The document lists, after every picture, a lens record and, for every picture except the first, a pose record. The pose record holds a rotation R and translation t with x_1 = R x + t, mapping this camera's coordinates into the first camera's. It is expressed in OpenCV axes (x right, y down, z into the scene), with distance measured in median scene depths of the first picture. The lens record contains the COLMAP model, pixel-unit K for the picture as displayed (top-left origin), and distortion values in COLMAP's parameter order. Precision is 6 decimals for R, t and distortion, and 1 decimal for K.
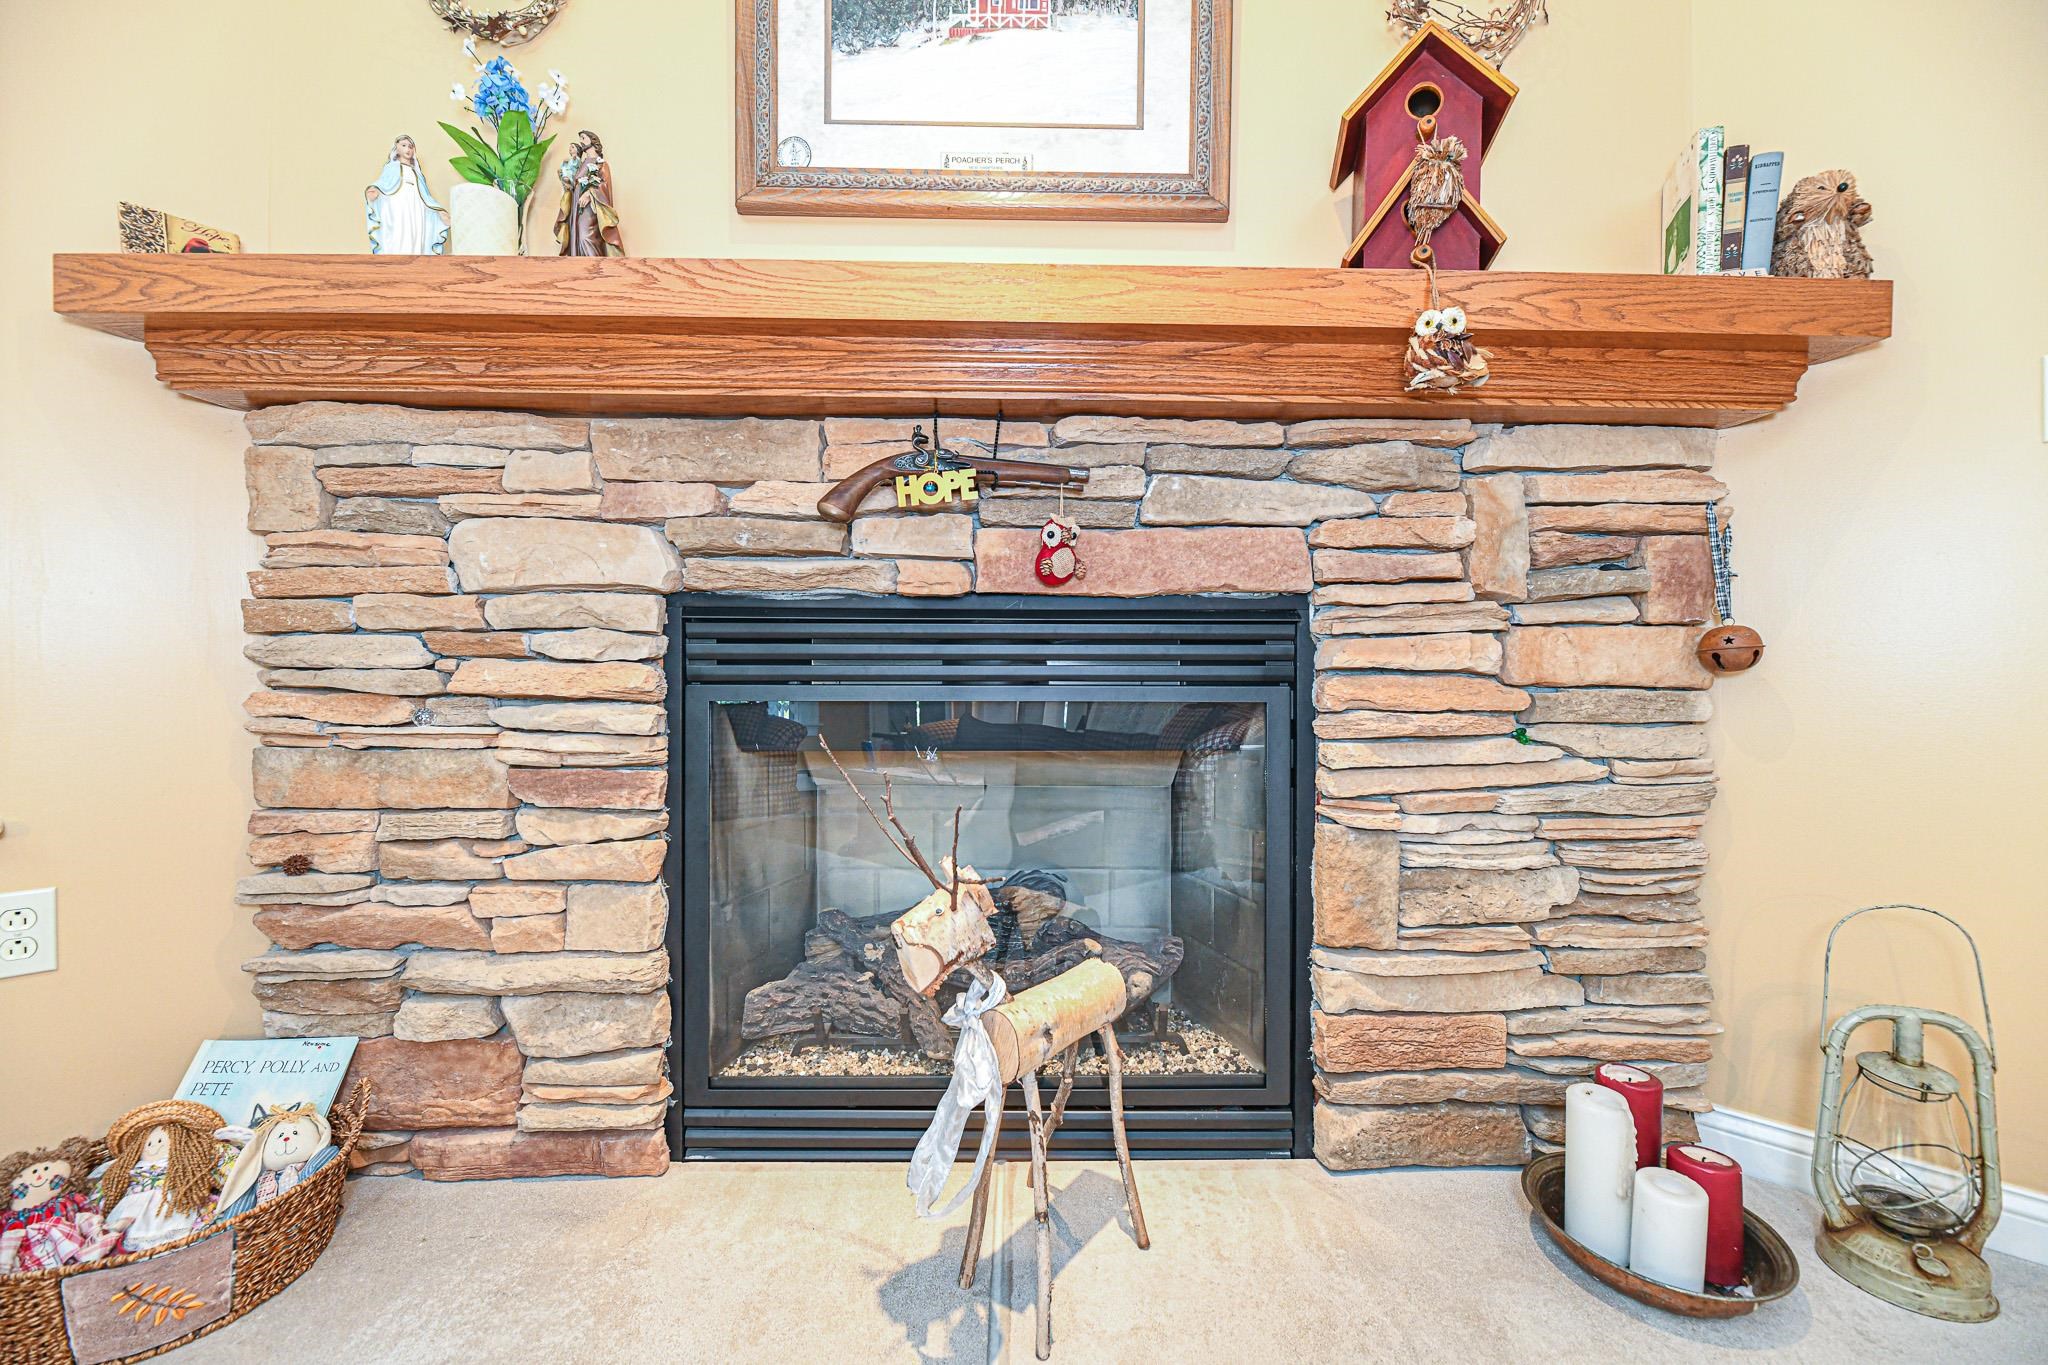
lens RADIAL K [[829.8, 0, 1024.6], [0, 829.8, 681.0], [0, 0, 1]] dist [-0.003010, -0.001173]
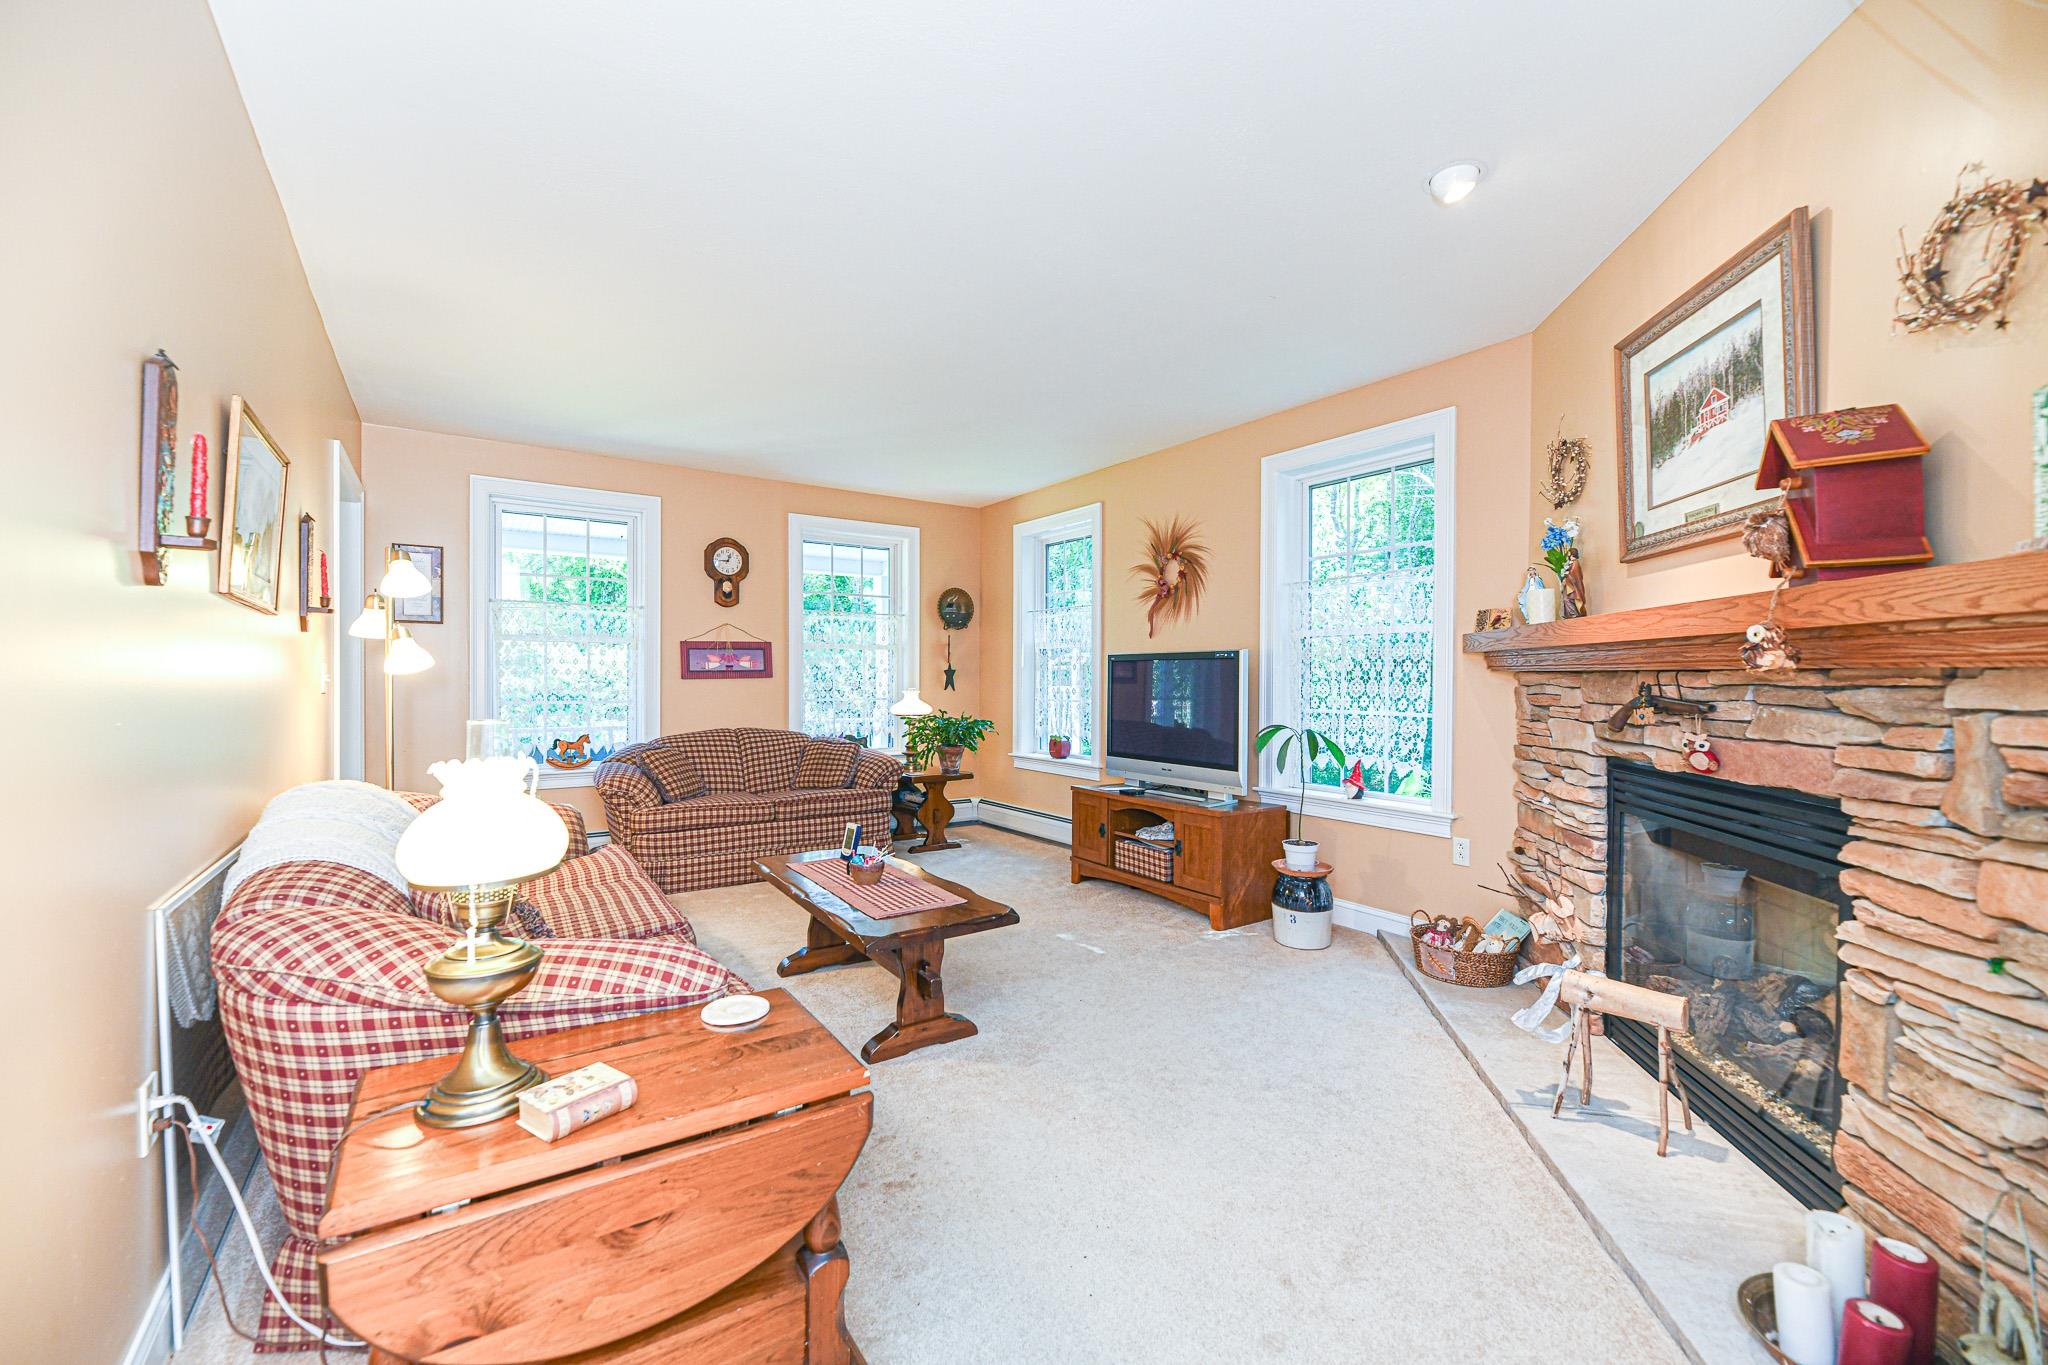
lens RADIAL K [[829.8, 0, 1023.9], [0, 829.8, 678.2], [0, 0, 1]] dist [-0.003010, -0.001173]
pose [[-0.201482, -0.002519, -0.979489, 1.884741], [-0.011209, 0.999937, -0.000266, -0.284579], [0.979428, 0.010926, -0.201498, 0.006193]]
